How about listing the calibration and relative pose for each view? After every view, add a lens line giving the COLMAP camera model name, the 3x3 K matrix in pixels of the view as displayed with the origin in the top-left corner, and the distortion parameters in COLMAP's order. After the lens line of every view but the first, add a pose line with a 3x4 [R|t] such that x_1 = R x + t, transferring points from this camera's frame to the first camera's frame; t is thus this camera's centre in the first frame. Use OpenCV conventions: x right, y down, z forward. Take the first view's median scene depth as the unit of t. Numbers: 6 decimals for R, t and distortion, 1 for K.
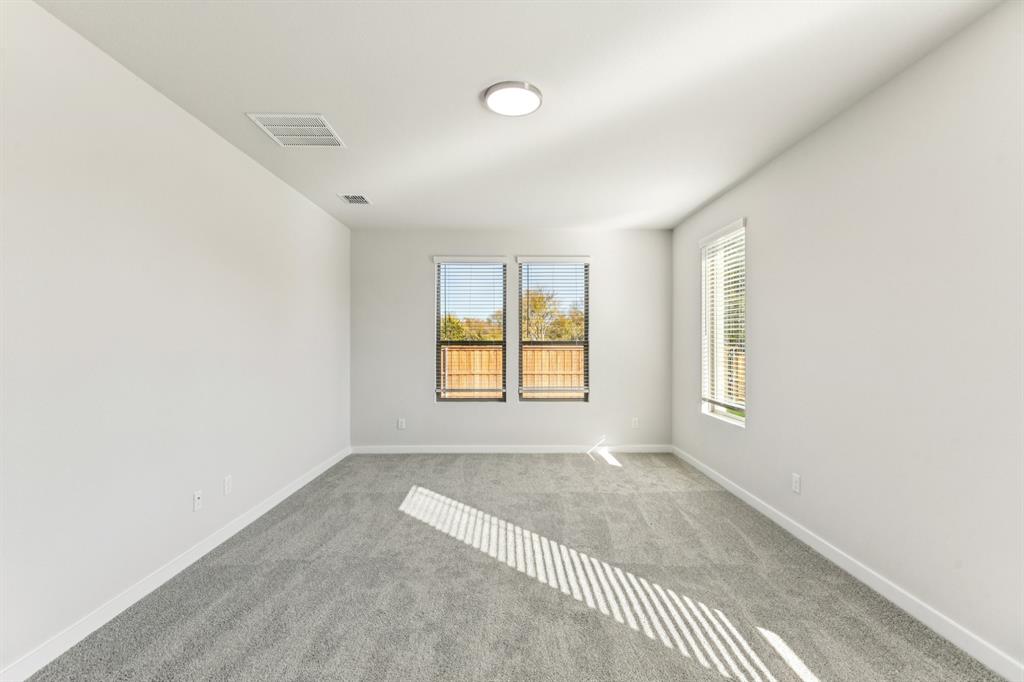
lens RADIAL K [[463.4, 0, 513.4], [0, 463.4, 343.8], [0, 0, 1]] dist [0.009910, 0.000103]
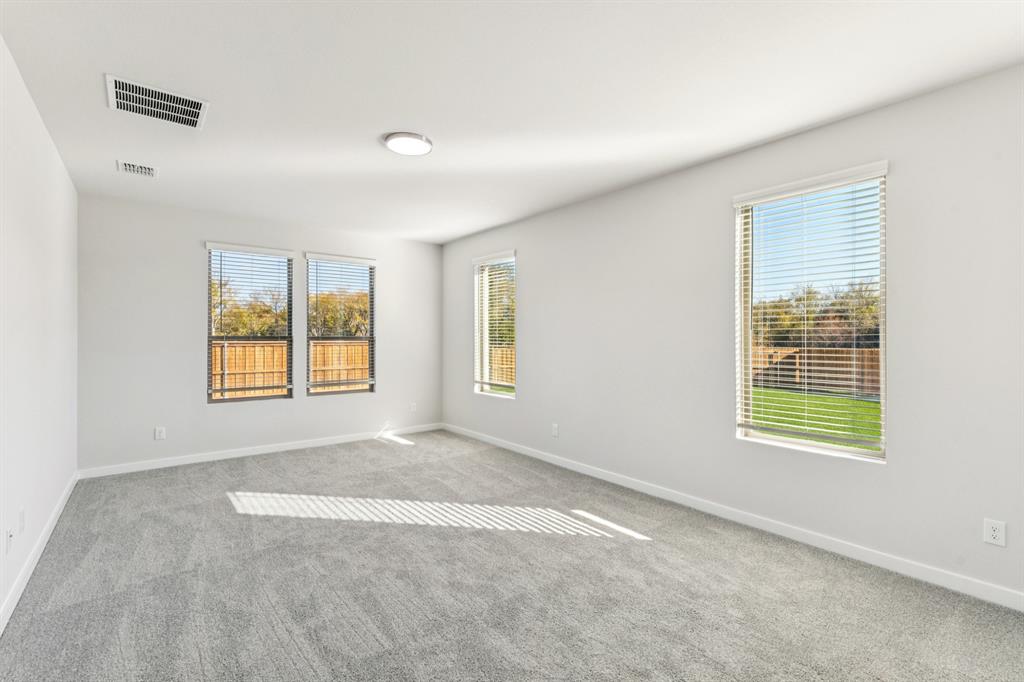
lens RADIAL K [[463.4, 0, 511.6], [0, 463.4, 337.0], [0, 0, 1]] dist [0.009910, 0.000103]
pose [[0.794289, 0.003189, 0.607532, -0.352356], [-0.000870, 0.999991, -0.004112, -0.001479], [-0.607540, 0.002738, 0.794284, -0.103100]]
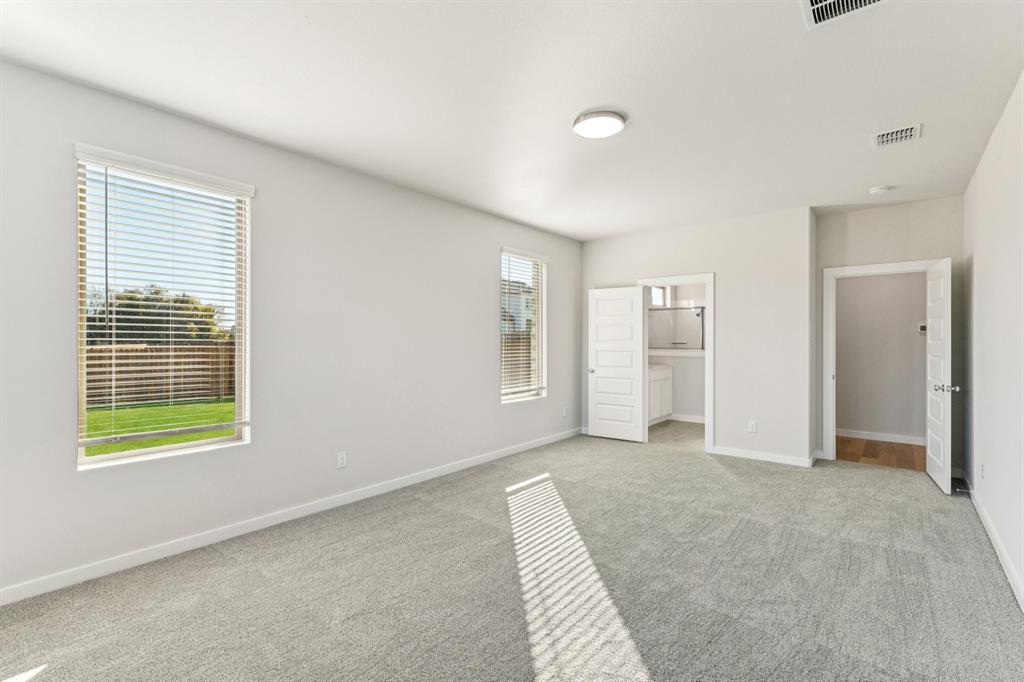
lens RADIAL K [[463.4, 0, 508.6], [0, 463.4, 340.8], [0, 0, 1]] dist [0.009910, 0.000103]
pose [[-0.760444, -0.008756, 0.649344, -0.375963], [-0.004512, 0.999956, 0.008200, -0.009116], [-0.649388, 0.003306, -0.760450, 1.311203]]
